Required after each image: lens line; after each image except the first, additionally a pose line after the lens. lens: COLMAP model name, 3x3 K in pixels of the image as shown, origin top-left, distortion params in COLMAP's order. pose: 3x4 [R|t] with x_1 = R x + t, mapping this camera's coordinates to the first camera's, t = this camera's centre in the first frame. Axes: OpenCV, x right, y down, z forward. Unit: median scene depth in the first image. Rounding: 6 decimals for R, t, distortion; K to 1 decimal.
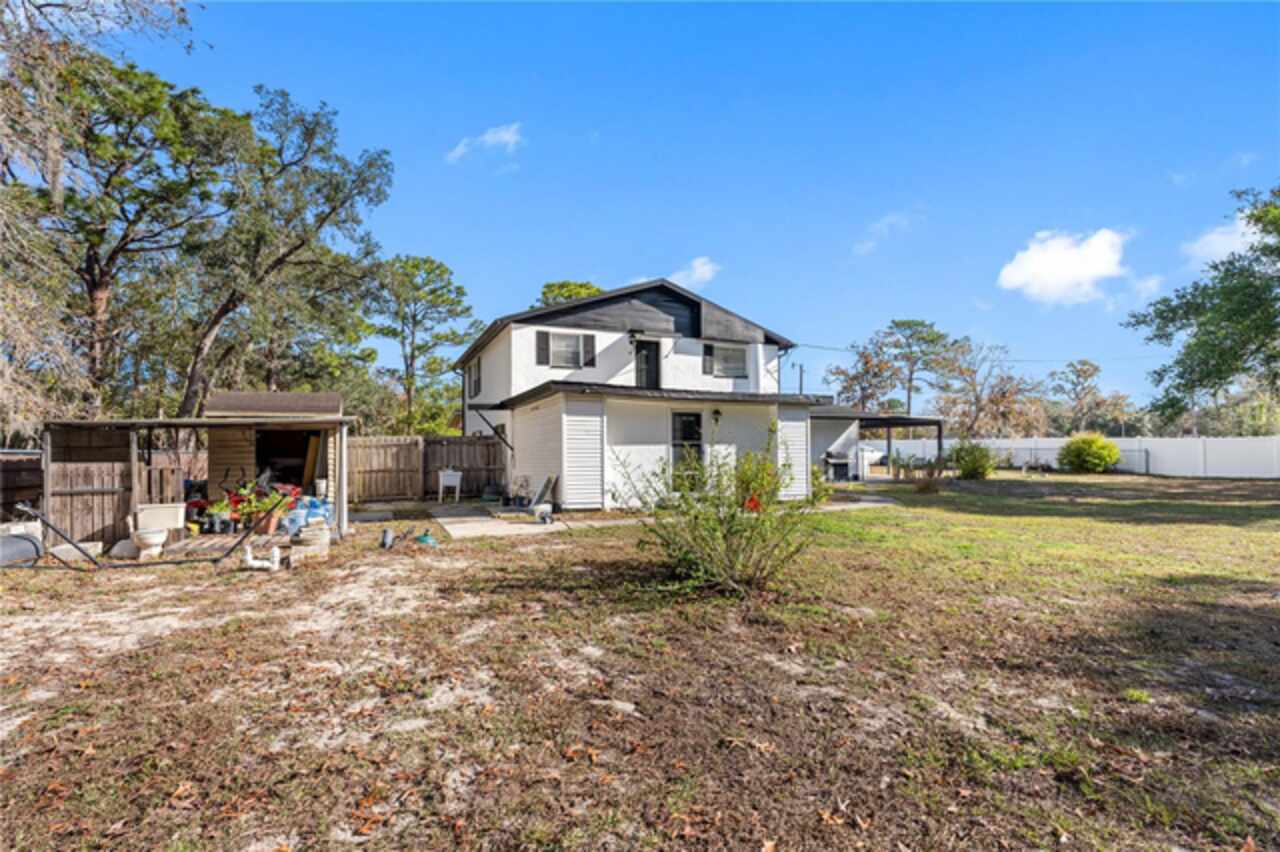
lens RADIAL K [[582.1, 0, 642.2], [0, 582.1, 448.8], [0, 0, 1]] dist [0.000152, -0.000109]
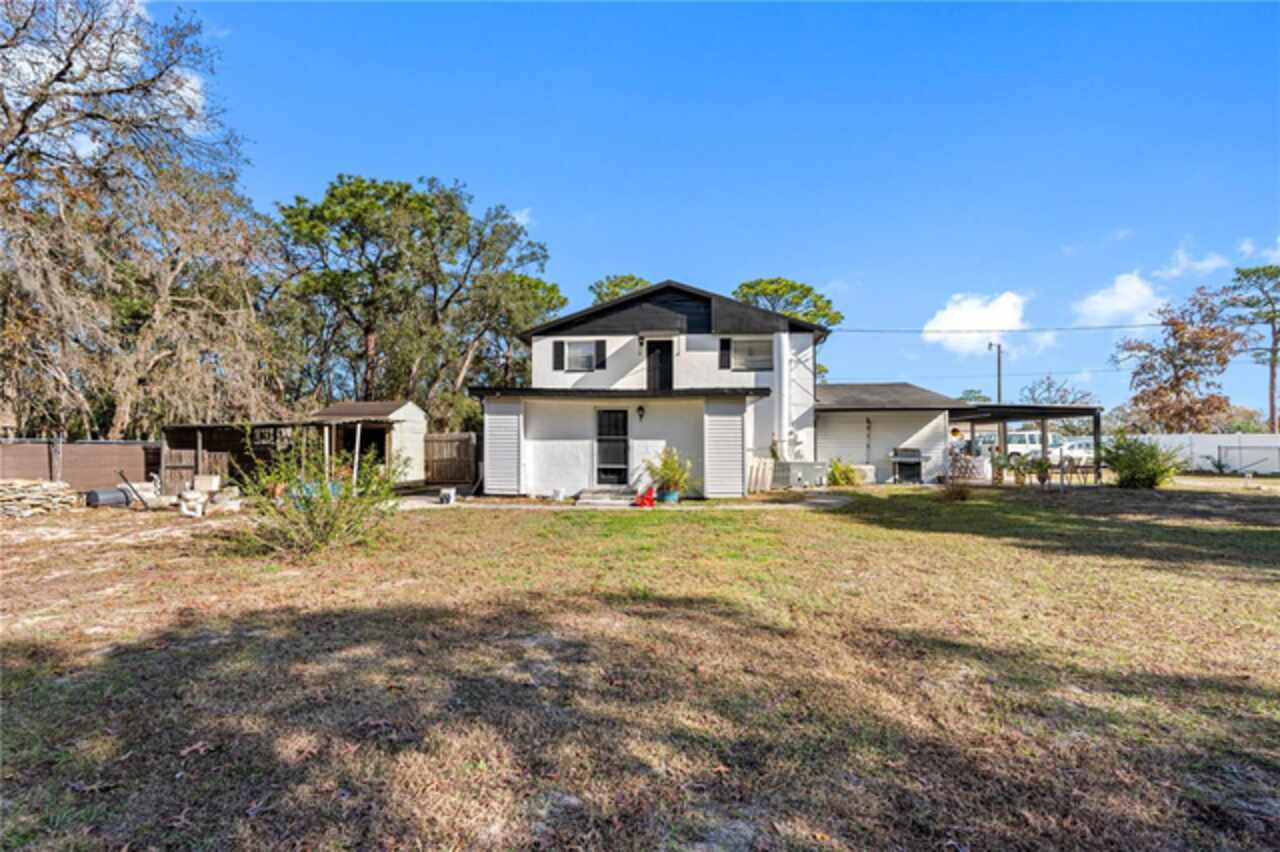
lens RADIAL K [[559.5, 0, 640.5], [0, 559.5, 440.0], [0, 0, 1]] dist [-0.001281, -0.000034]
pose [[0.877055, 0.003769, -0.480375, 0.487506], [-0.005403, 0.999983, -0.002019, -0.003856], [0.480359, 0.004366, 0.877061, 0.099456]]
